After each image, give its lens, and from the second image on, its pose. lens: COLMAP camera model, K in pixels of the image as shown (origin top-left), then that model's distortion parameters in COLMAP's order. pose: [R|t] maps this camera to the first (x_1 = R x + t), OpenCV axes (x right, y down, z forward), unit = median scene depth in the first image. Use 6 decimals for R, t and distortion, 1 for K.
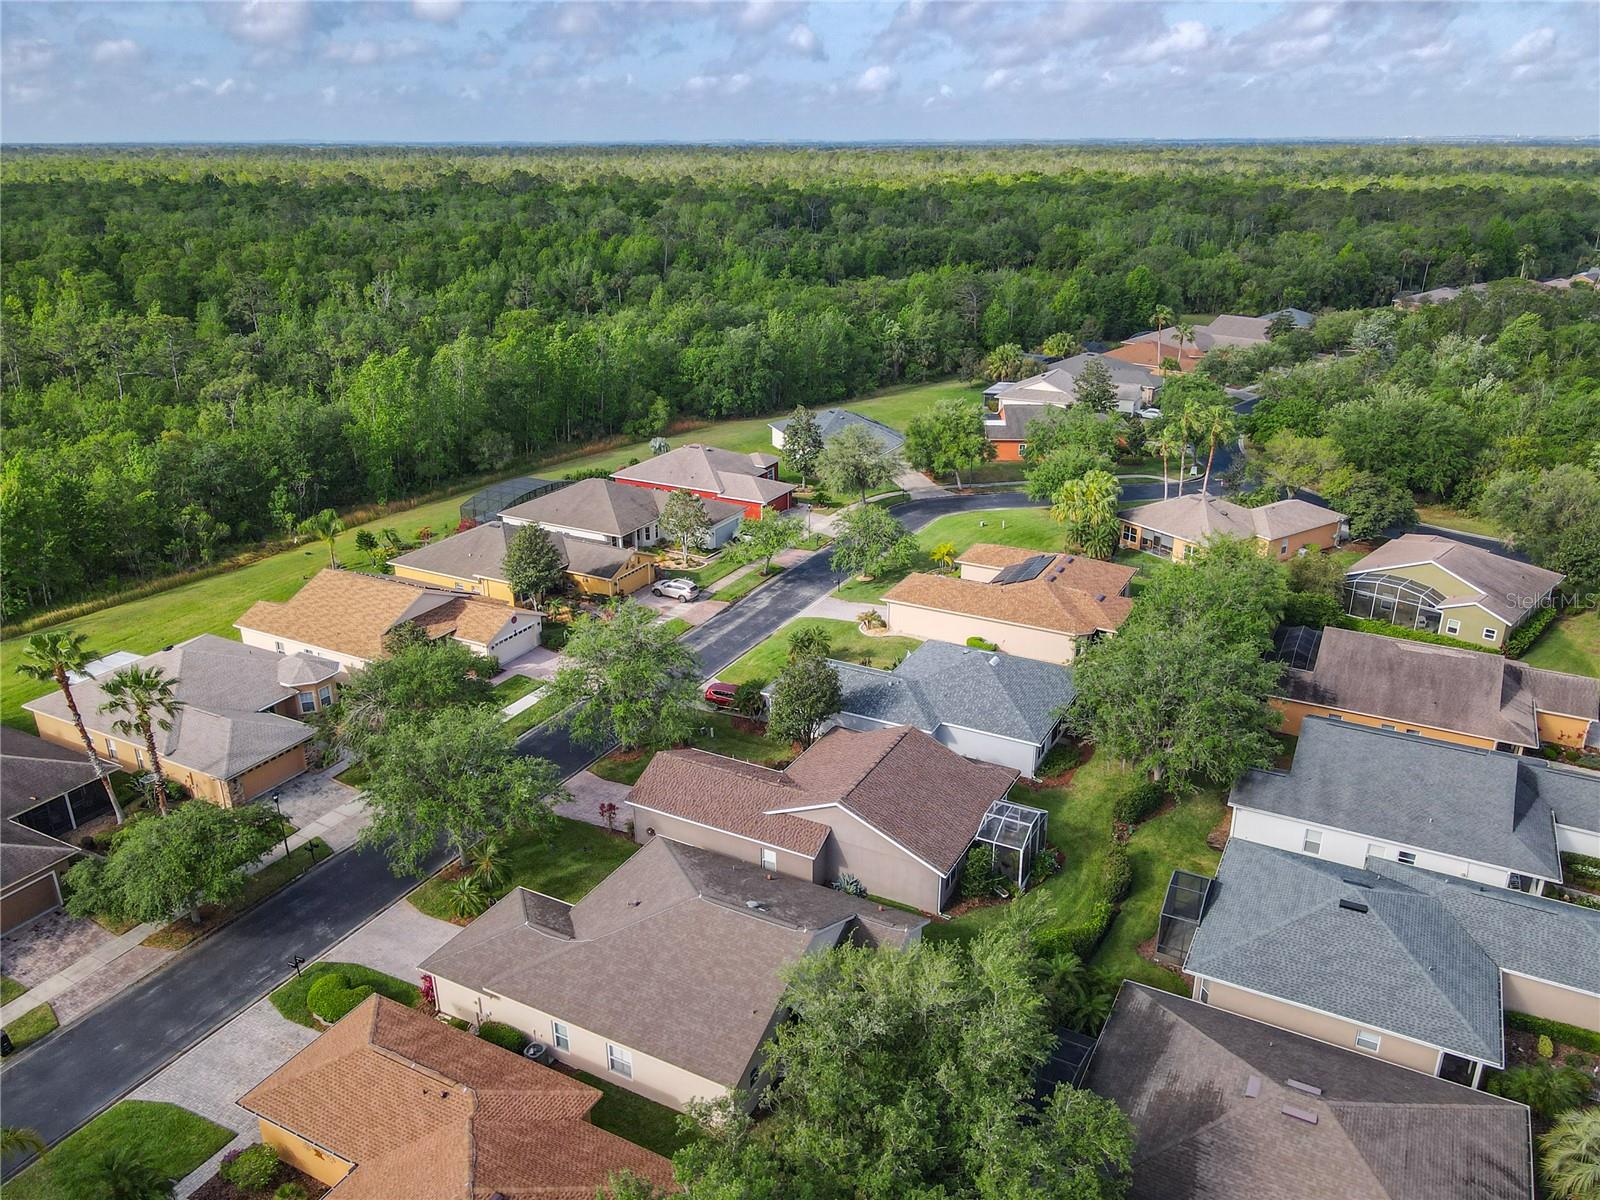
lens RADIAL K [[1210.9, 0, 800.0], [0, 1210.9, 600.0], [0, 0, 1]] dist [-0.006823, 0.045681]
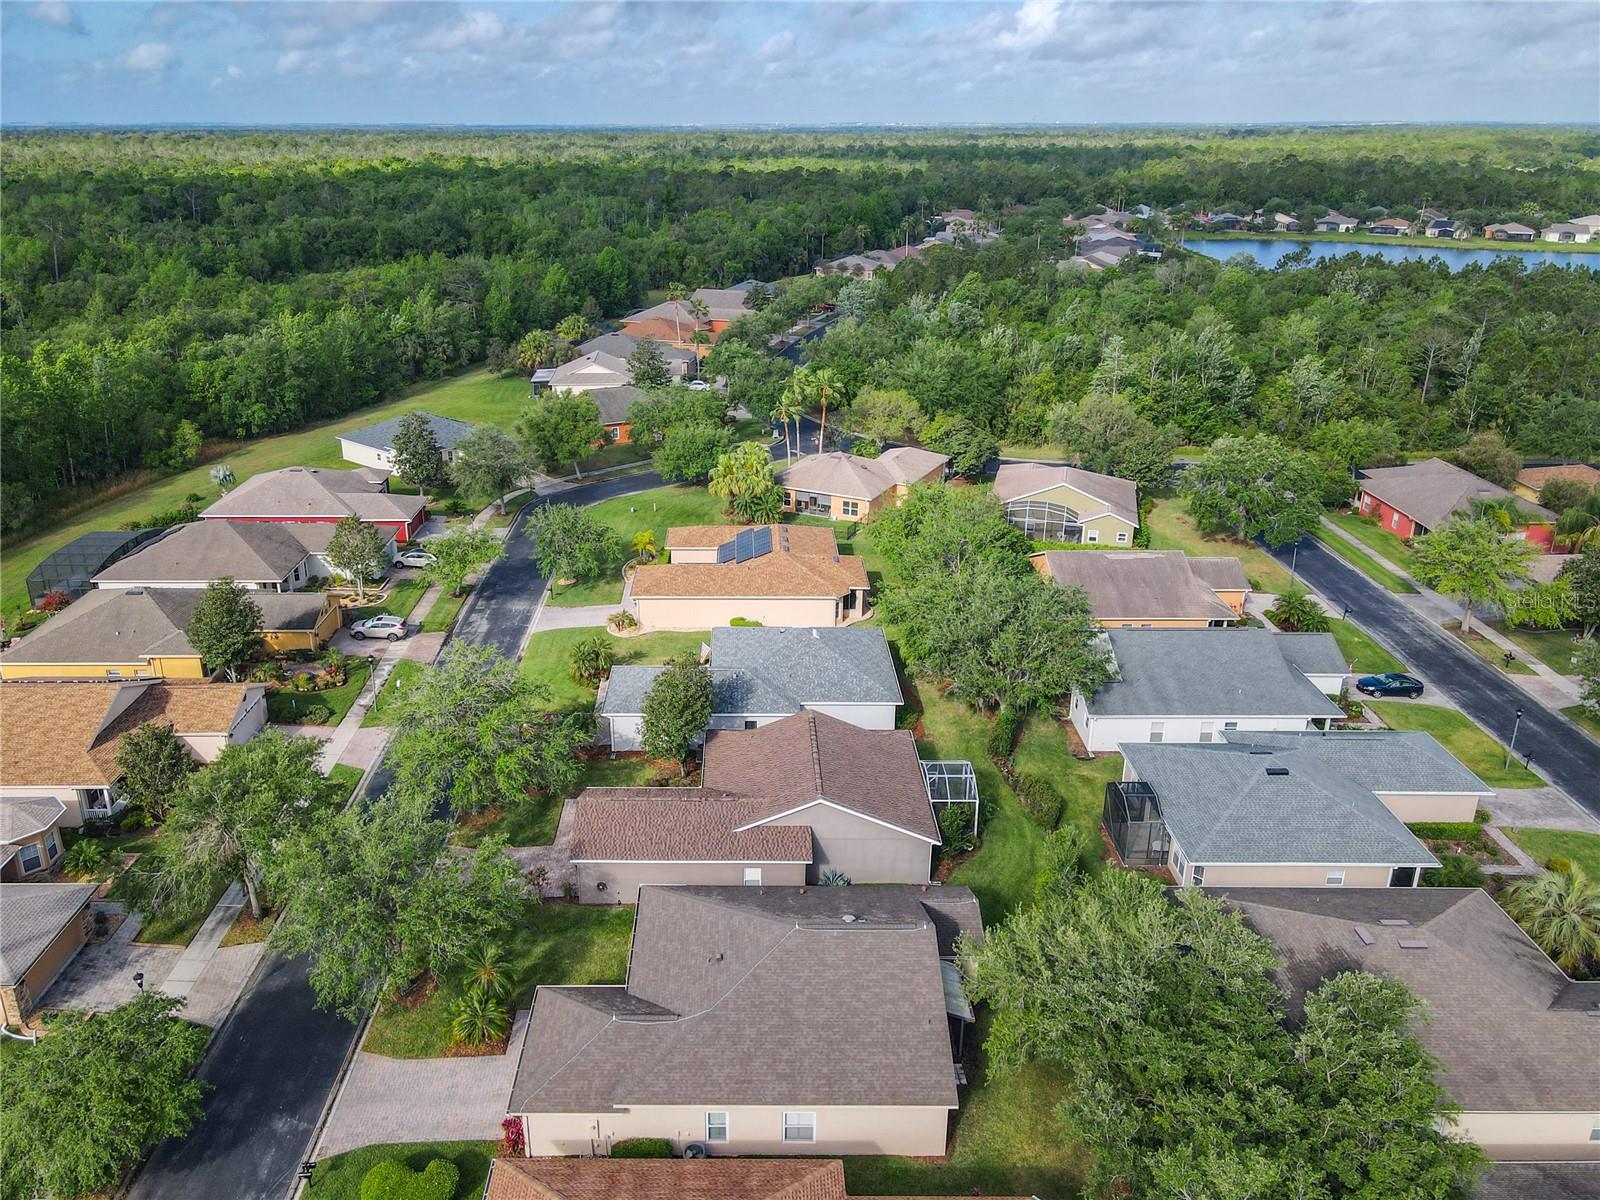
lens RADIAL K [[1211.3, 0, 798.9], [0, 1211.3, 554.2], [0, 0, 1]] dist [-0.005685, 0.047582]
pose [[0.879916, -0.157333, 0.448323, -0.198328], [0.167744, 0.985689, 0.016687, -0.023014], [-0.444532, 0.060520, 0.893716, 0.065821]]
